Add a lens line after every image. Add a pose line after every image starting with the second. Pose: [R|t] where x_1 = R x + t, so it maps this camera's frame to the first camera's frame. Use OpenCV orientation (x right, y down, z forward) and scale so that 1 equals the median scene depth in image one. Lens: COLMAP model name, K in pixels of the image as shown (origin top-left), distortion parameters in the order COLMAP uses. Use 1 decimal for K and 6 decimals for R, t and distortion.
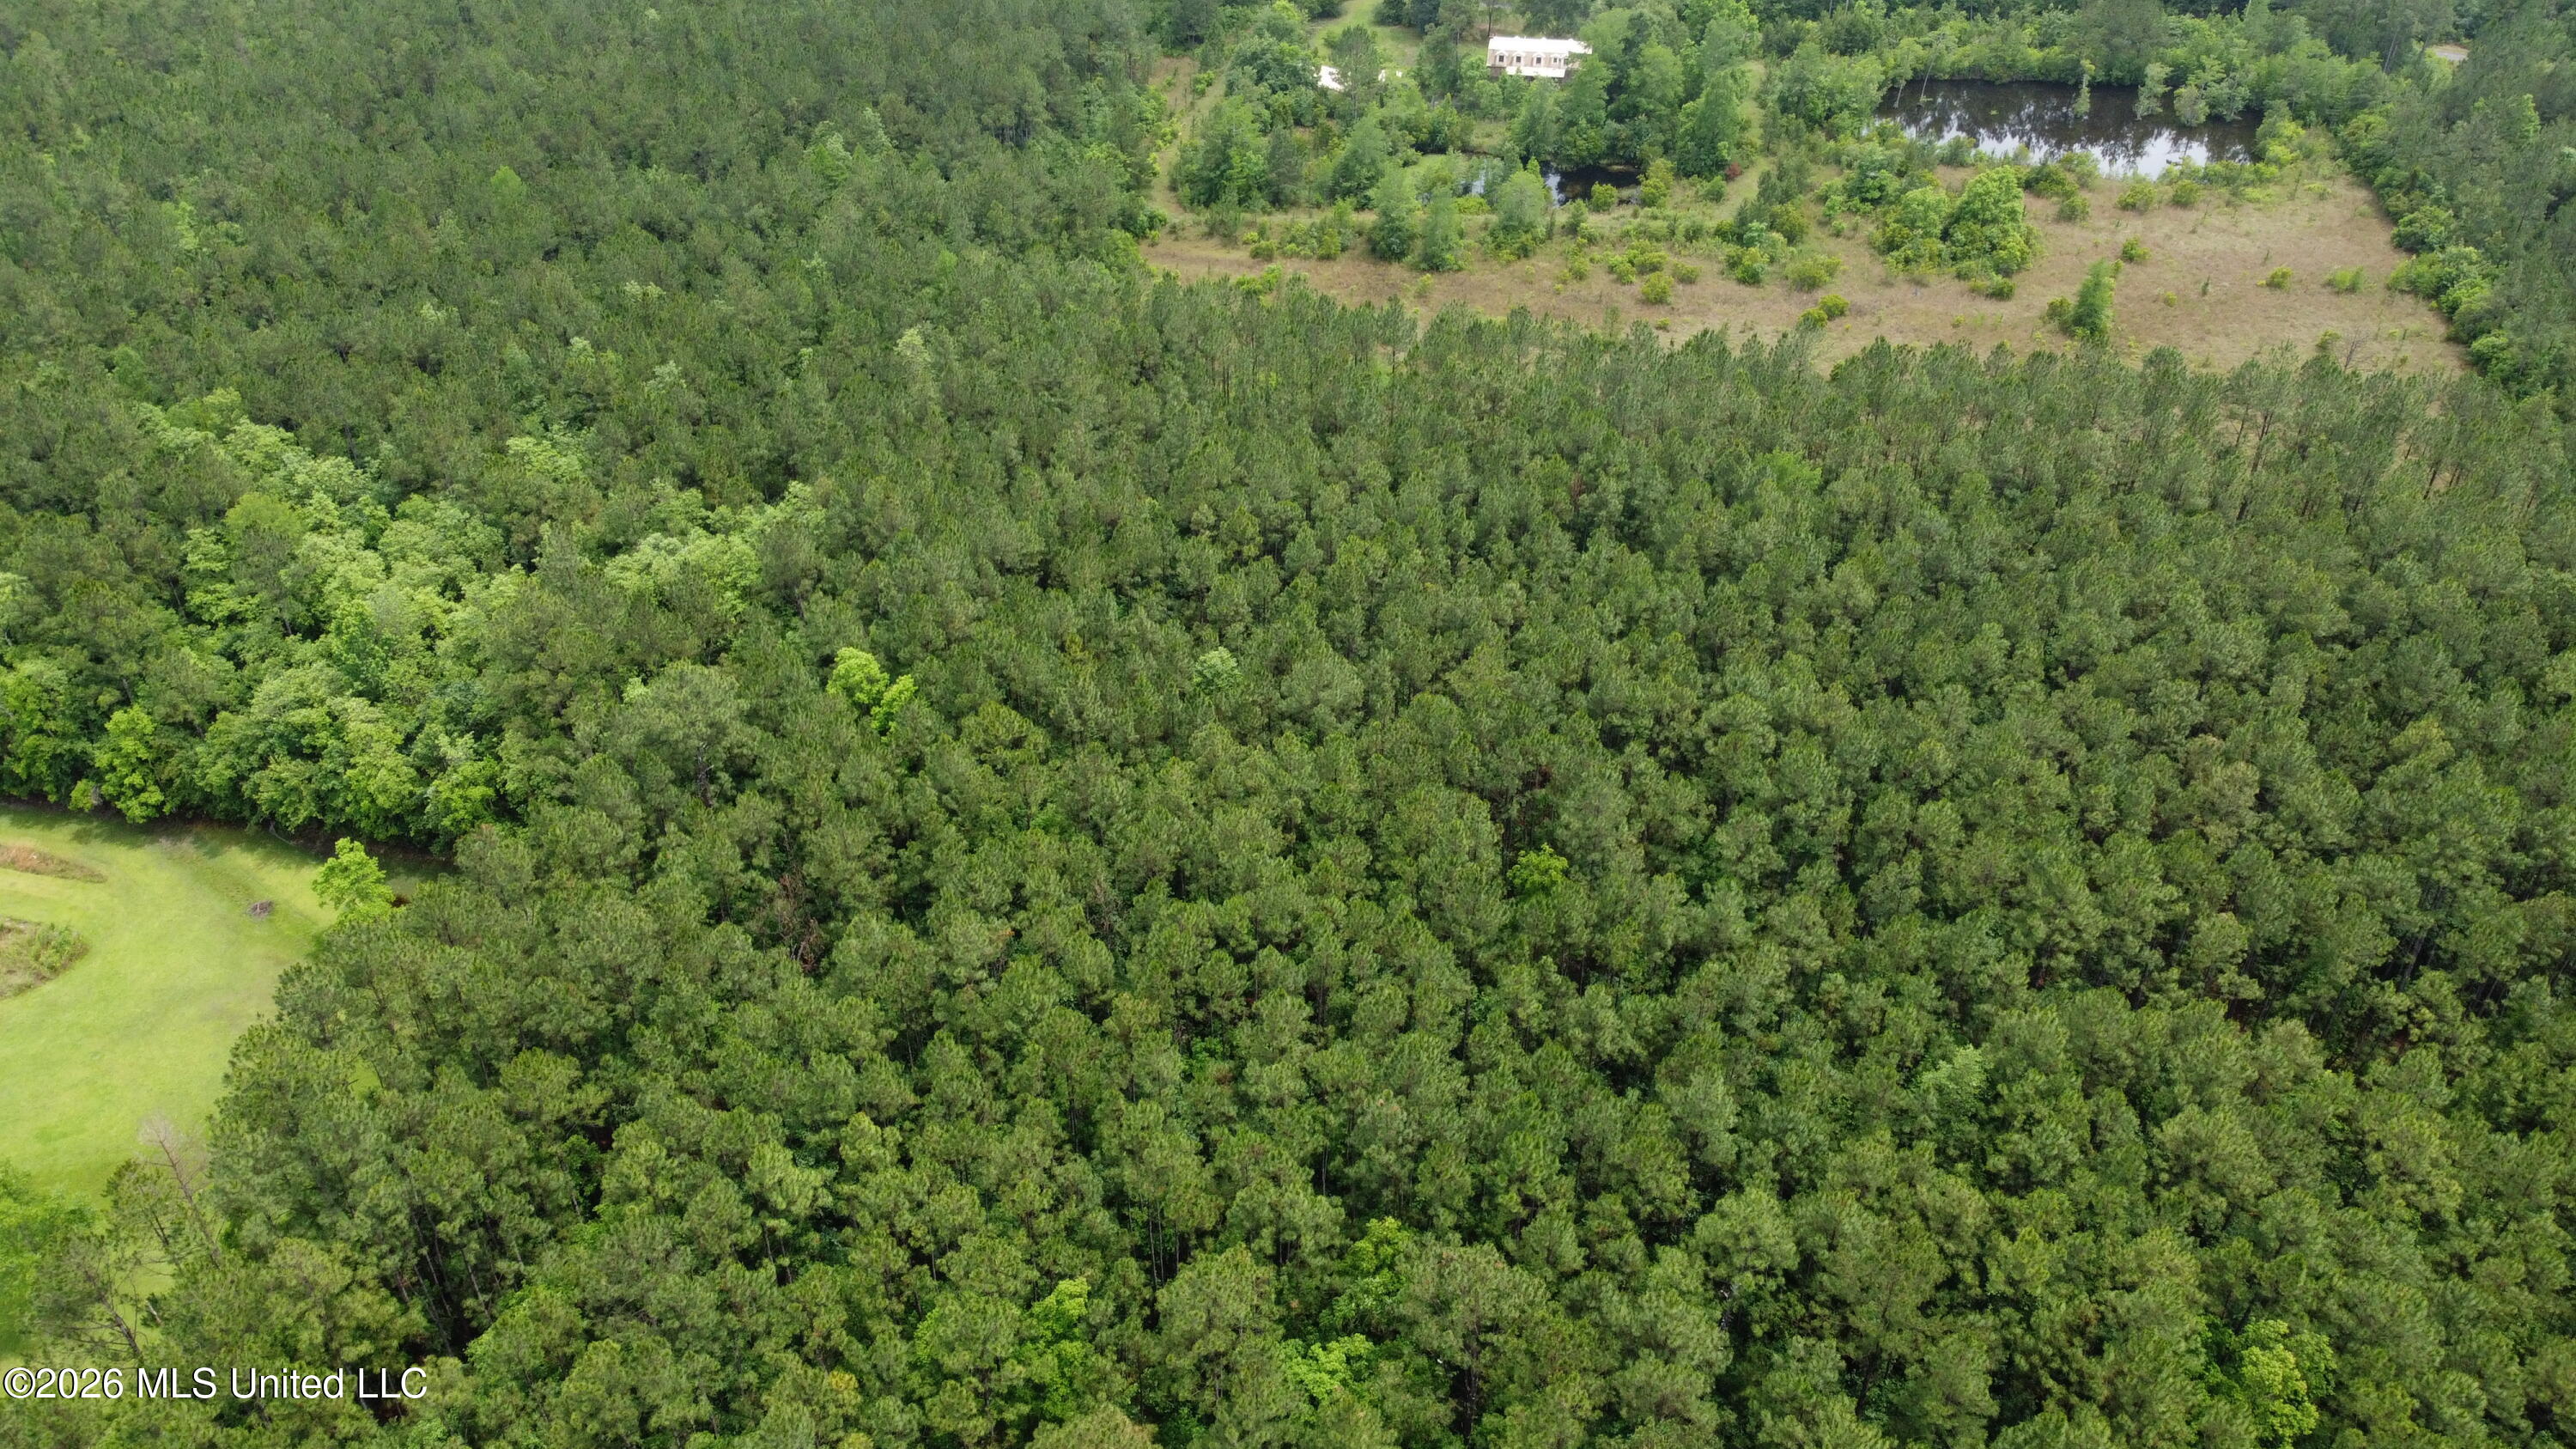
lens RADIAL K [[1958.6, 0, 1288.0], [0, 1958.6, 724.5], [0, 0, 1]] dist [0.002558, -0.005223]
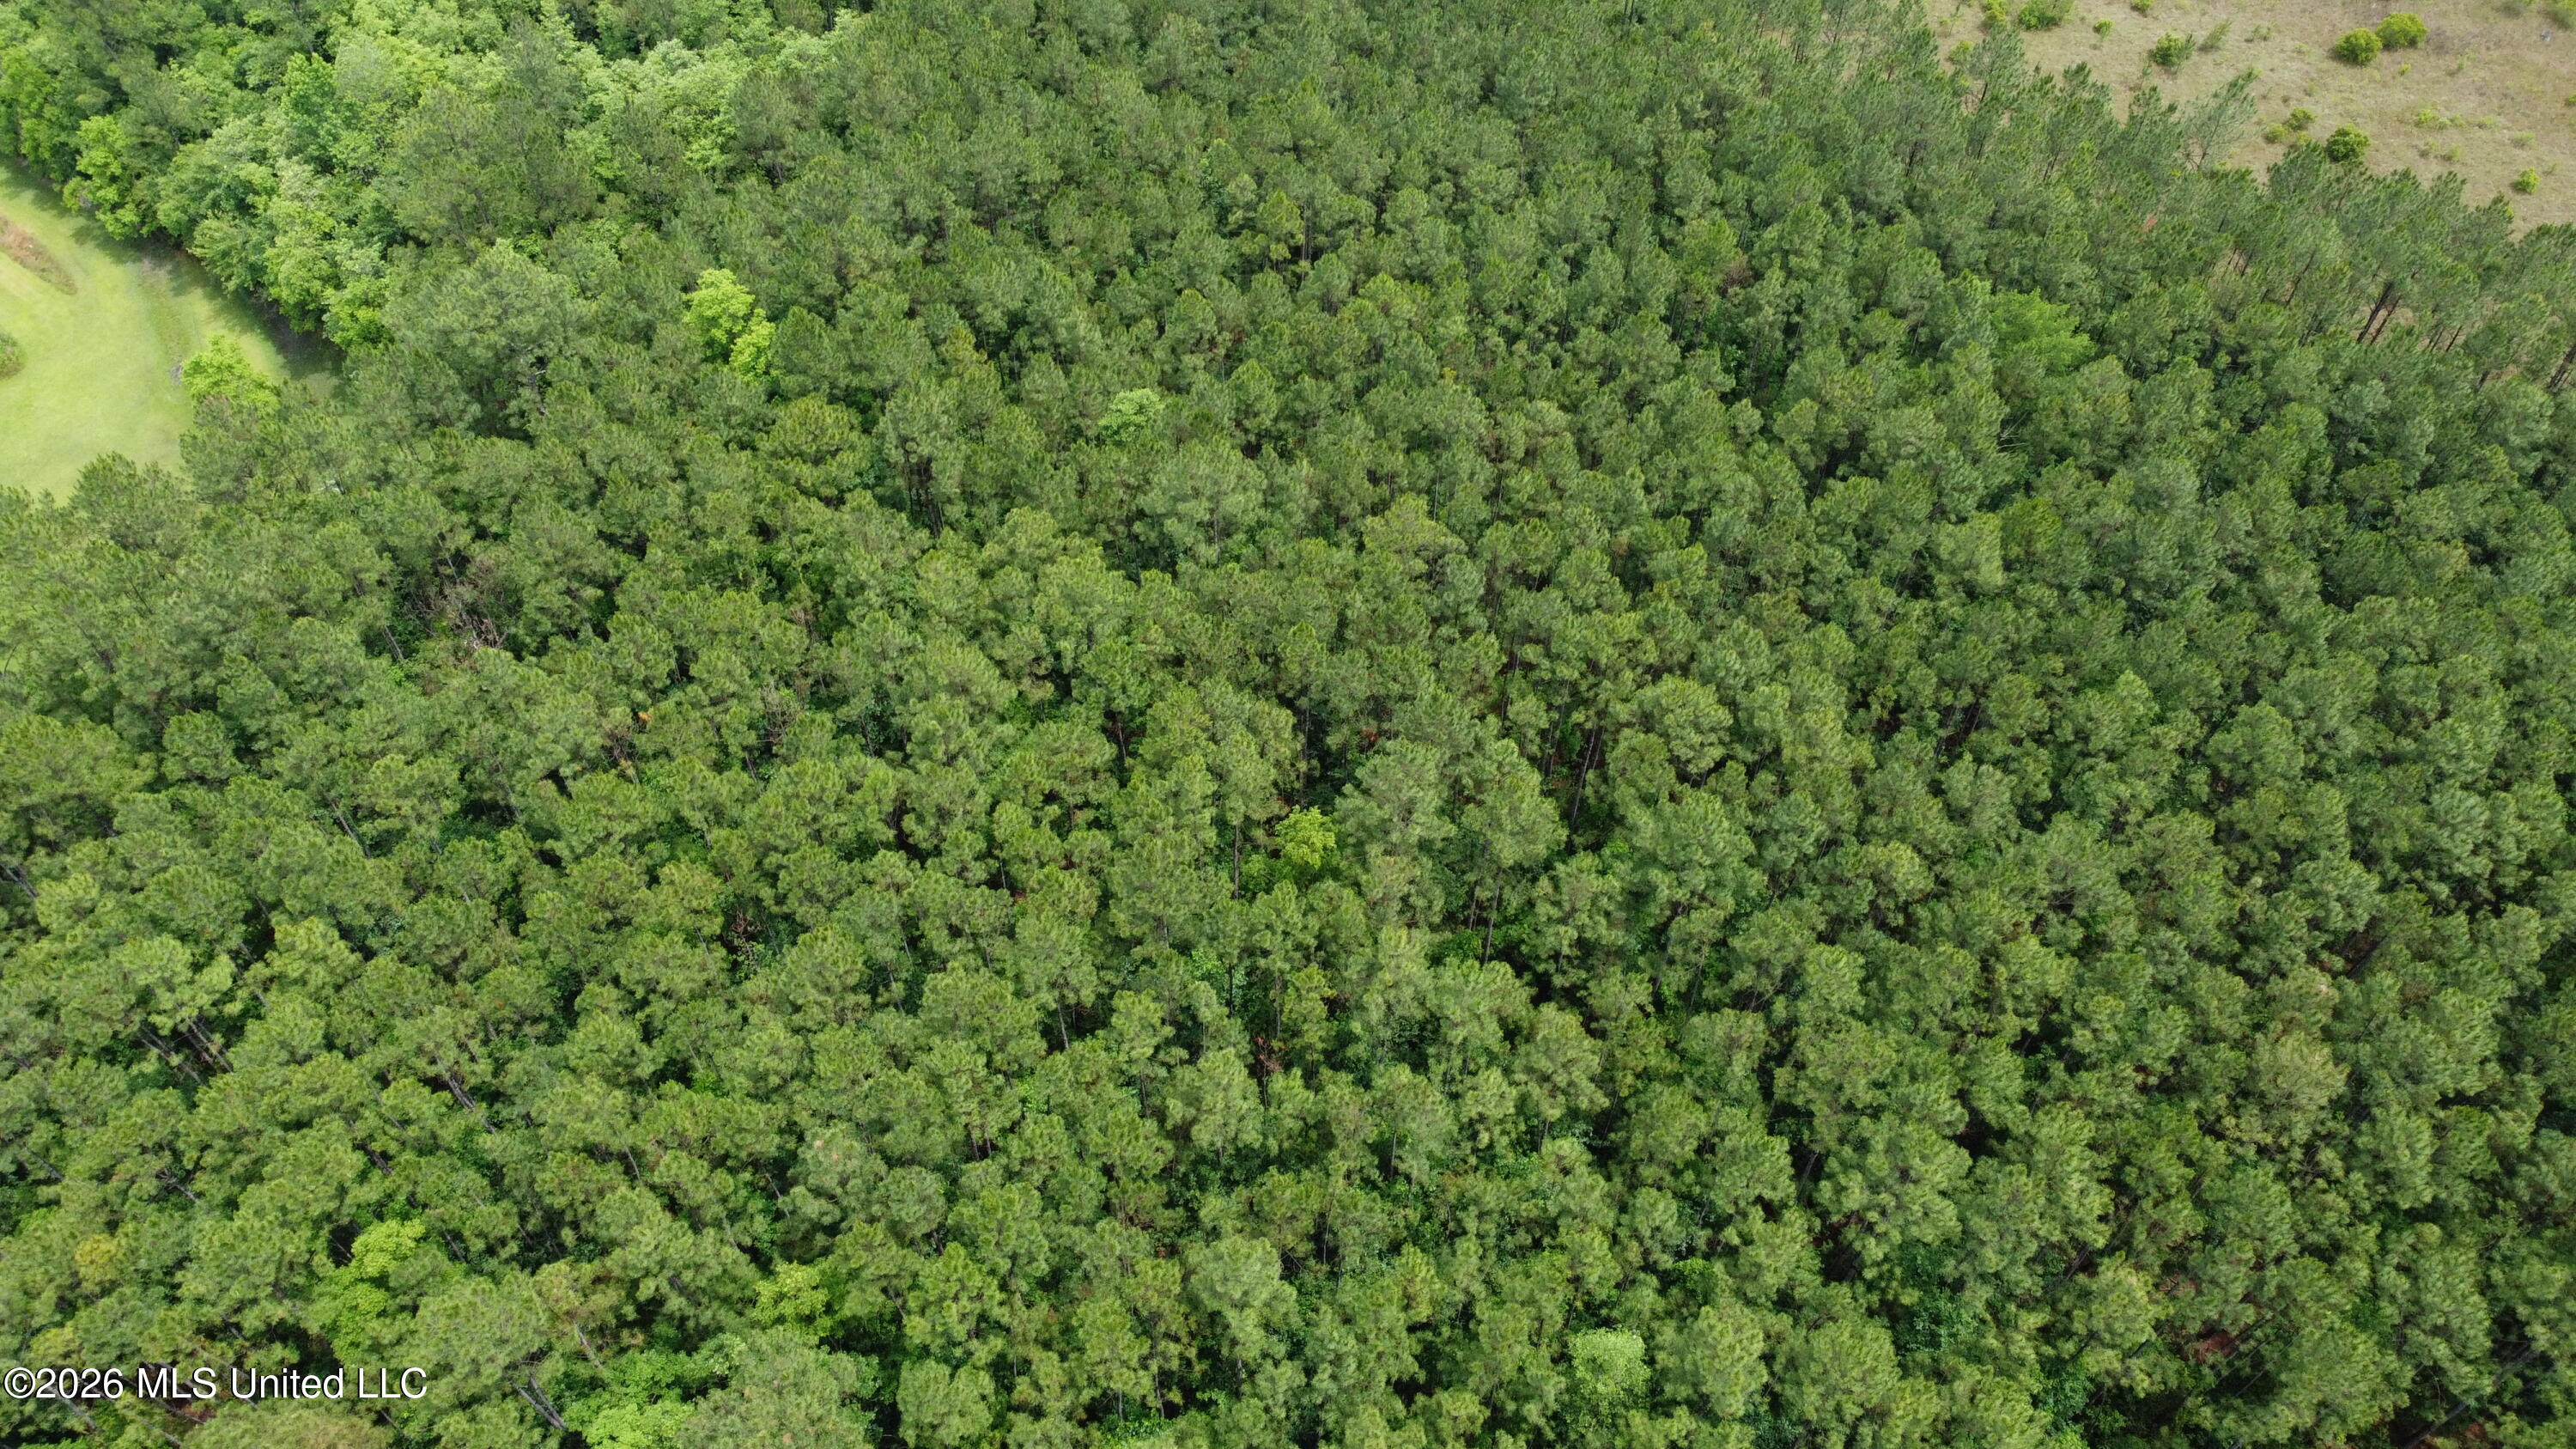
lens RADIAL K [[1958.6, 0, 1288.0], [0, 1958.6, 724.5], [0, 0, 1]] dist [0.002558, -0.005223]
pose [[0.920083, 0.315019, -0.232829, 0.247018], [-0.237261, 0.921105, 0.308661, -0.173251], [0.311695, -0.228753, 0.922236, 0.269368]]
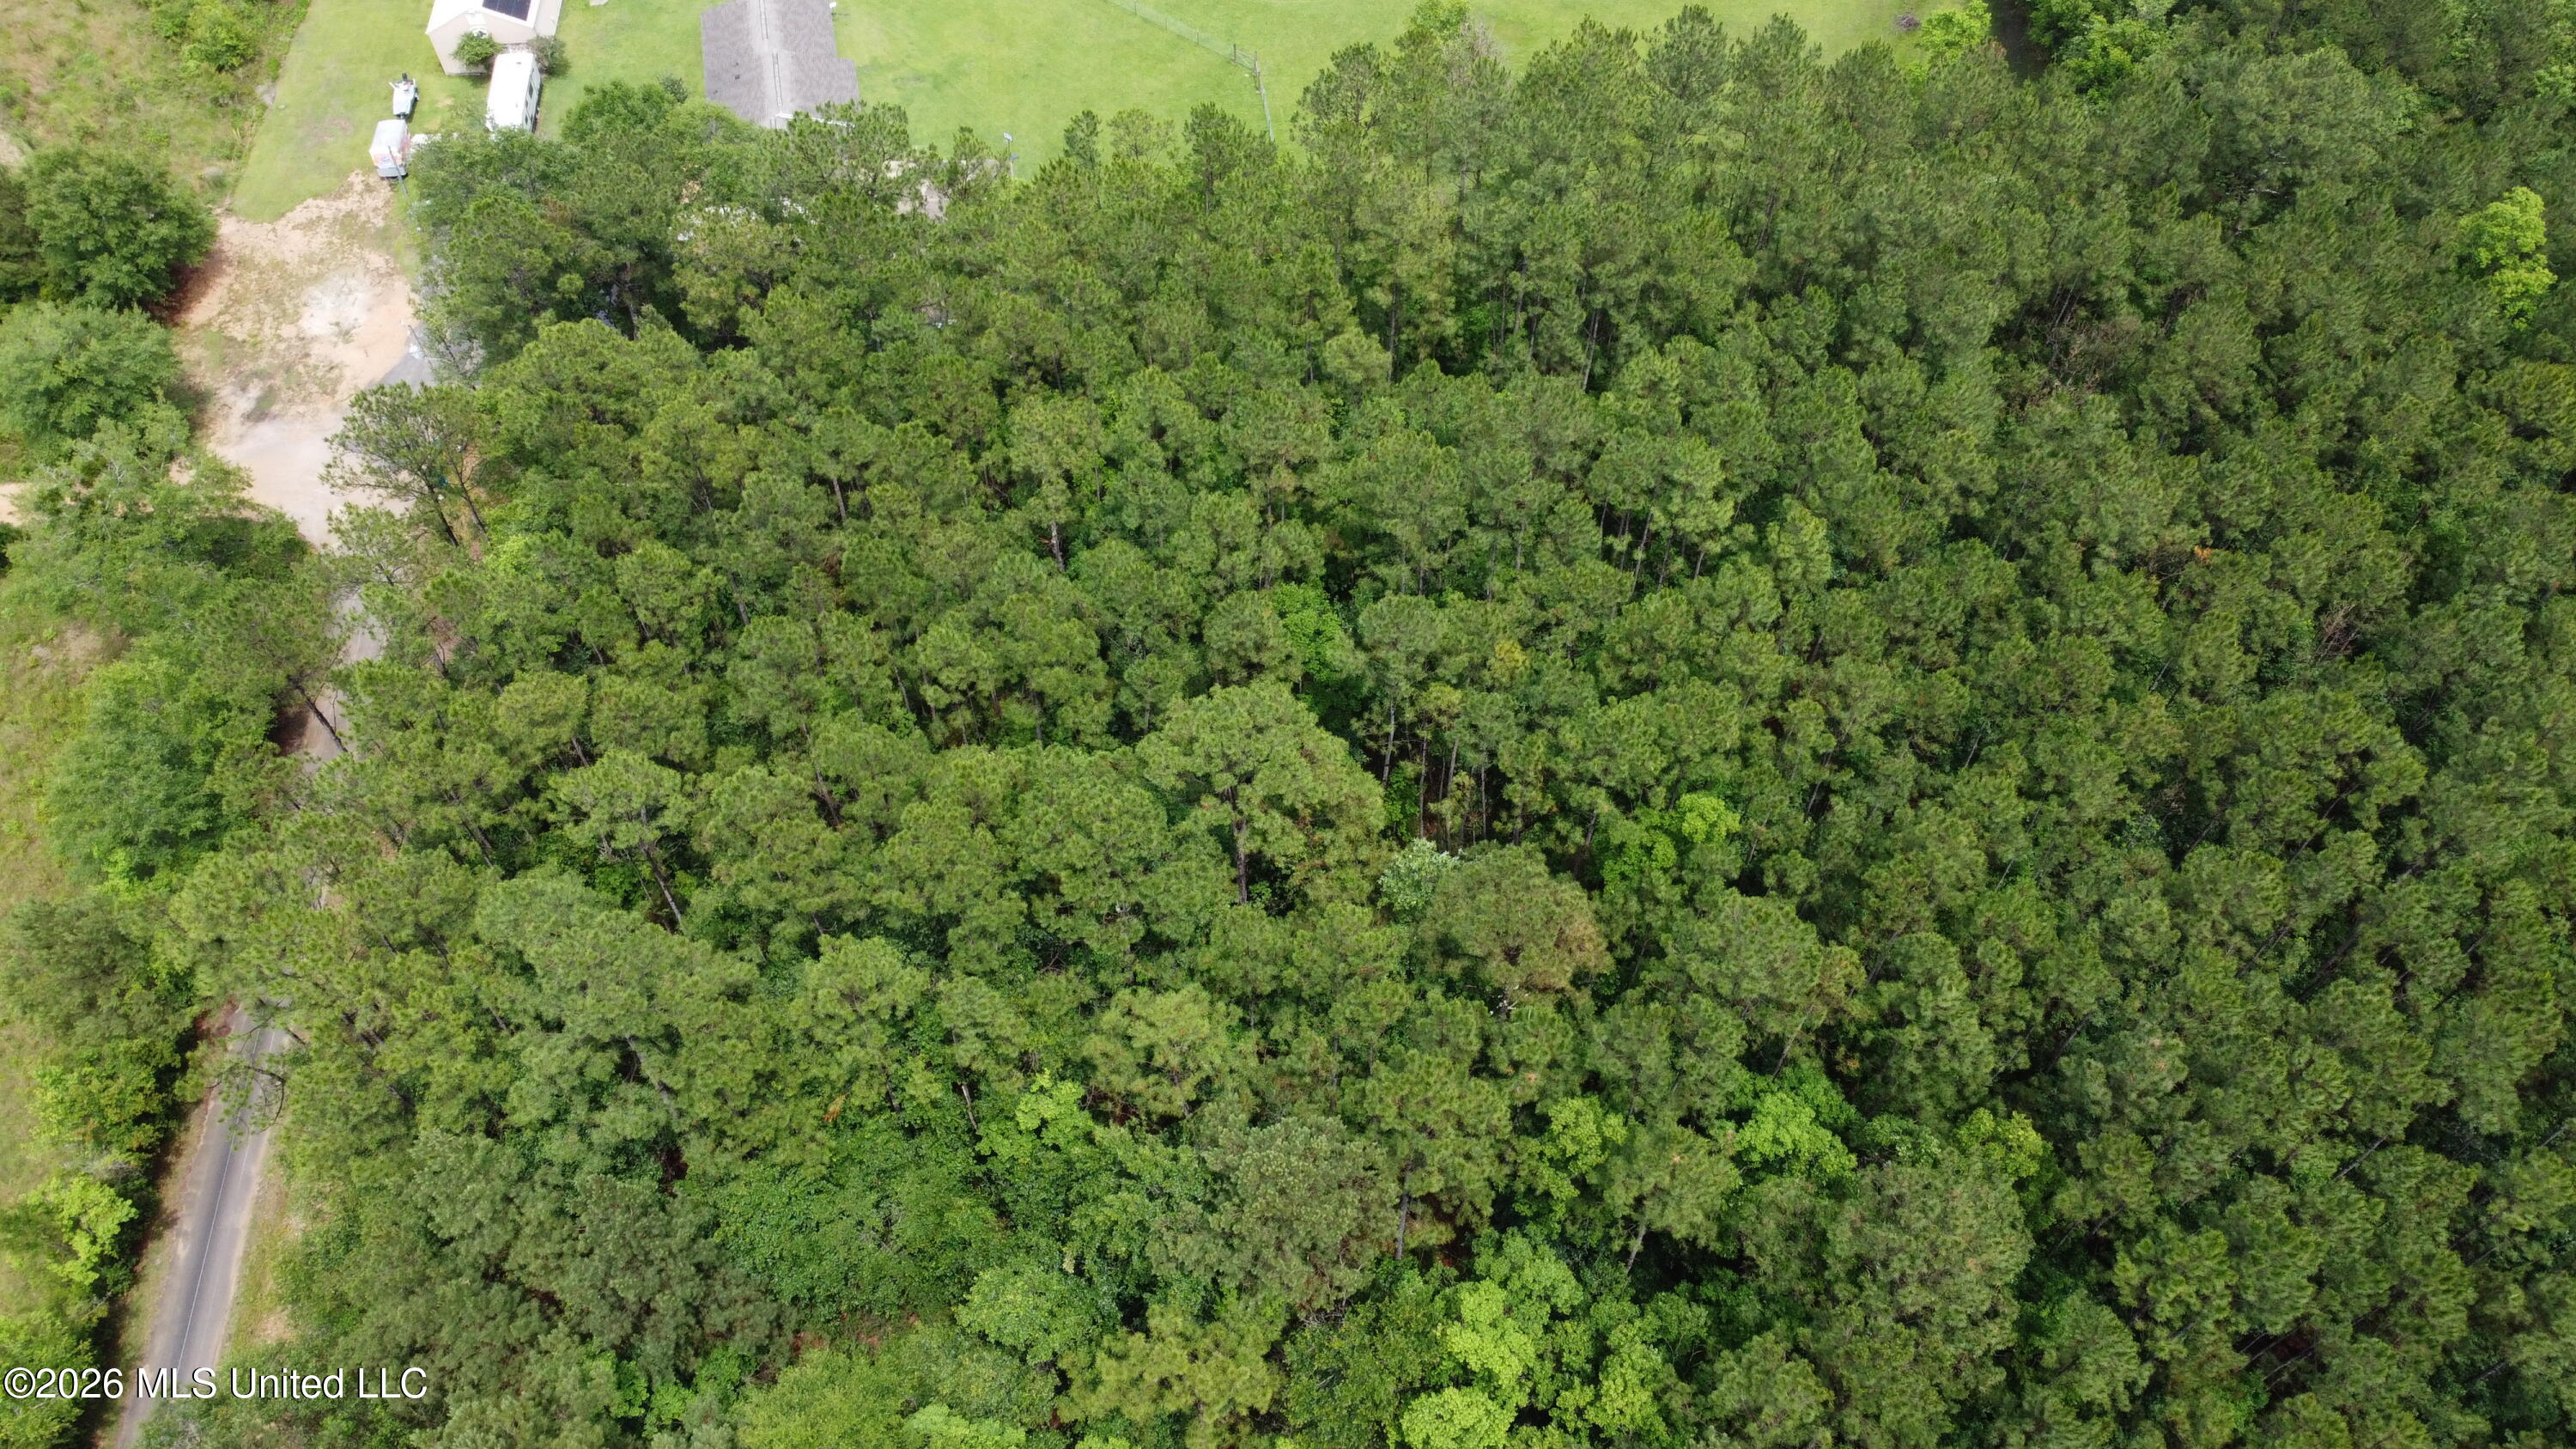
lens RADIAL K [[1958.6, 0, 1288.0], [0, 1958.6, 724.5], [0, 0, 1]] dist [0.002558, -0.005223]
pose [[0.314706, 0.781832, -0.538237, 0.168750], [-0.557607, 0.611167, 0.561737, -0.067106], [0.768137, 0.123342, 0.628293, 0.220657]]
